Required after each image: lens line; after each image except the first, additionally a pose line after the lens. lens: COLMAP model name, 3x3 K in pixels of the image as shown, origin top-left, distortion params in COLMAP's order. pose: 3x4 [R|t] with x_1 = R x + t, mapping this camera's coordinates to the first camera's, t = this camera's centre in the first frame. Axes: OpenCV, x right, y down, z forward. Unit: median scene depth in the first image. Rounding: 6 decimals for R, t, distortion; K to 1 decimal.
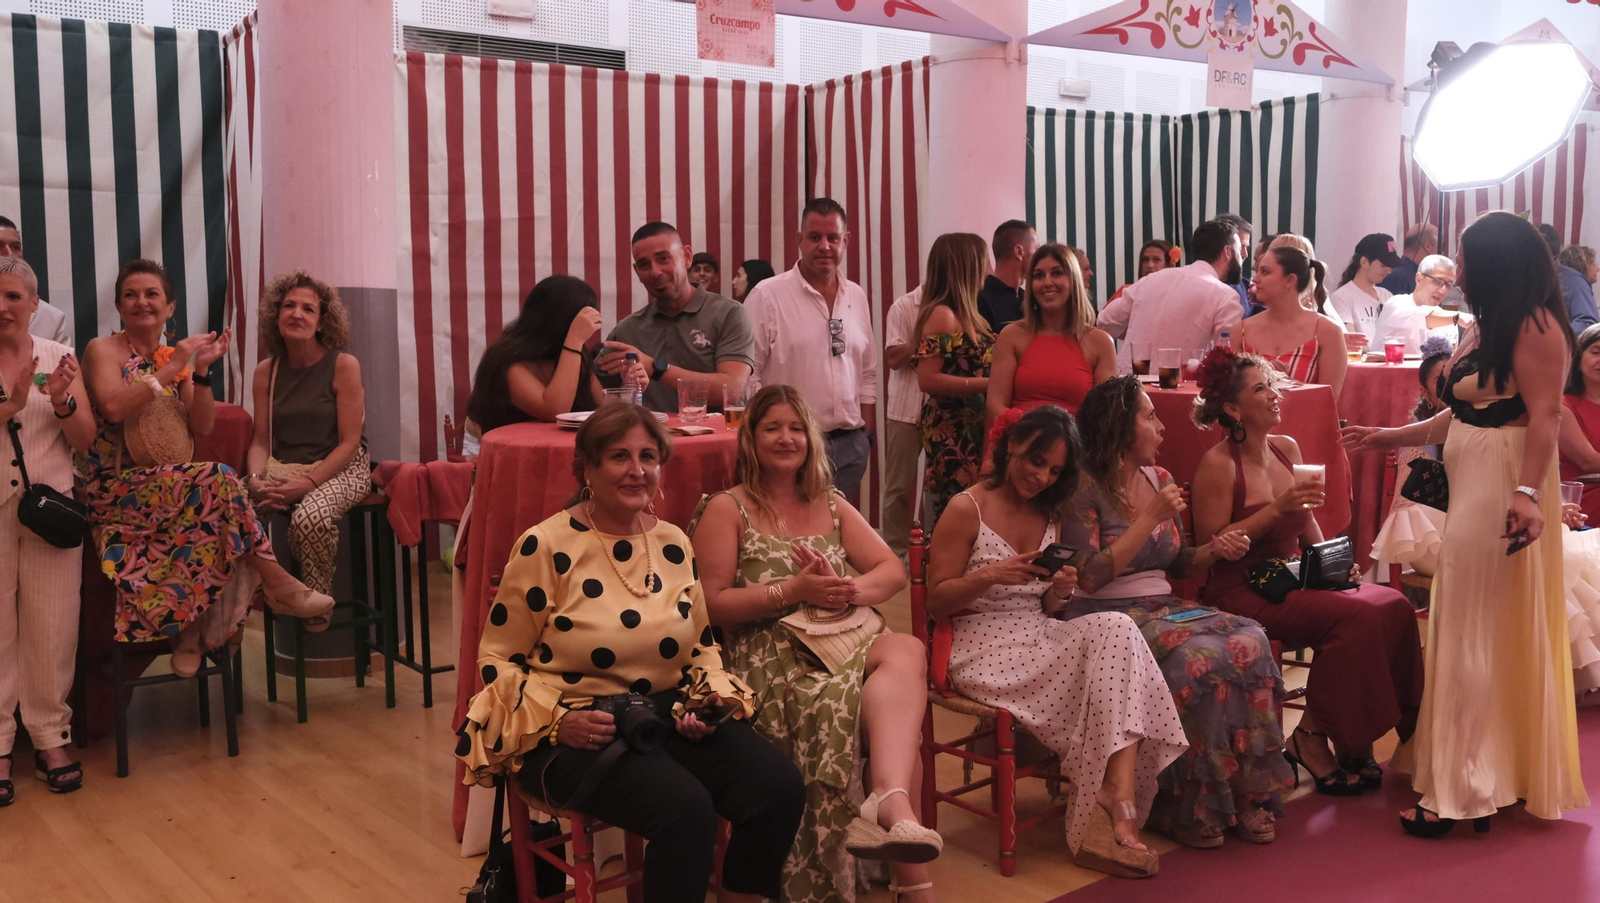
lens RADIAL K [[1478.9, 0, 824.5], [0, 1478.9, 441.2], [0, 0, 1]] dist [-0.000944, 0.000000]
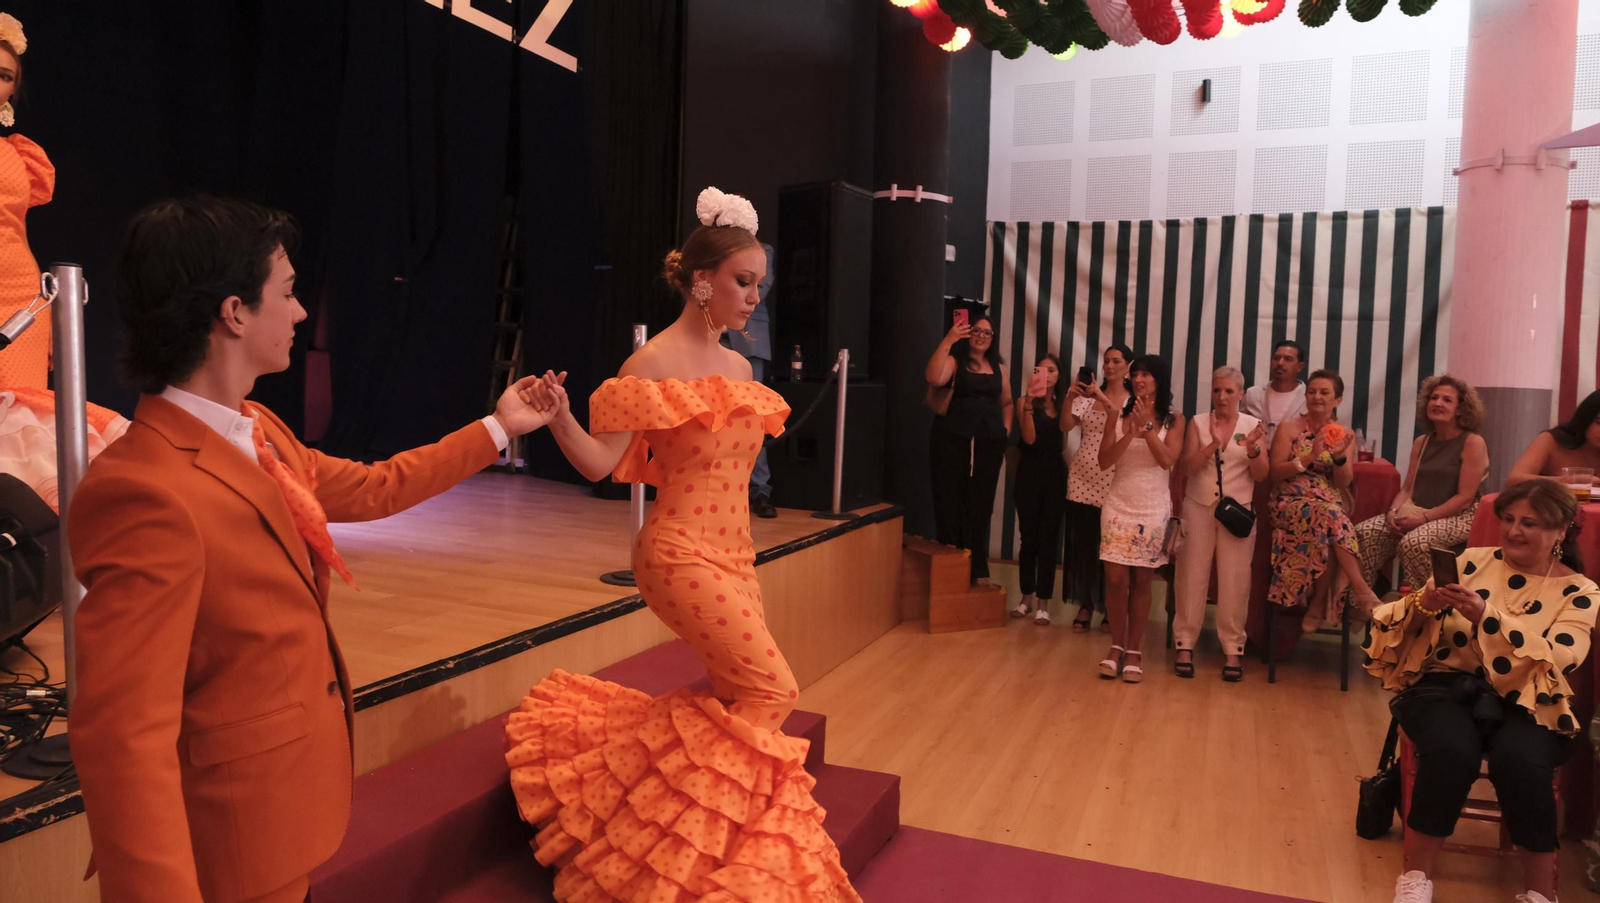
lens RADIAL K [[1099.6, 0, 811.5], [0, 1099.6, 436.2], [0, 0, 1]] dist [-0.014577, 0.013969]
pose [[0.486982, 0.051262, -0.871906, 0.175268], [-0.103381, 0.994642, 0.000737, 0.004486], [0.867272, 0.089780, 0.489672, -0.026843]]
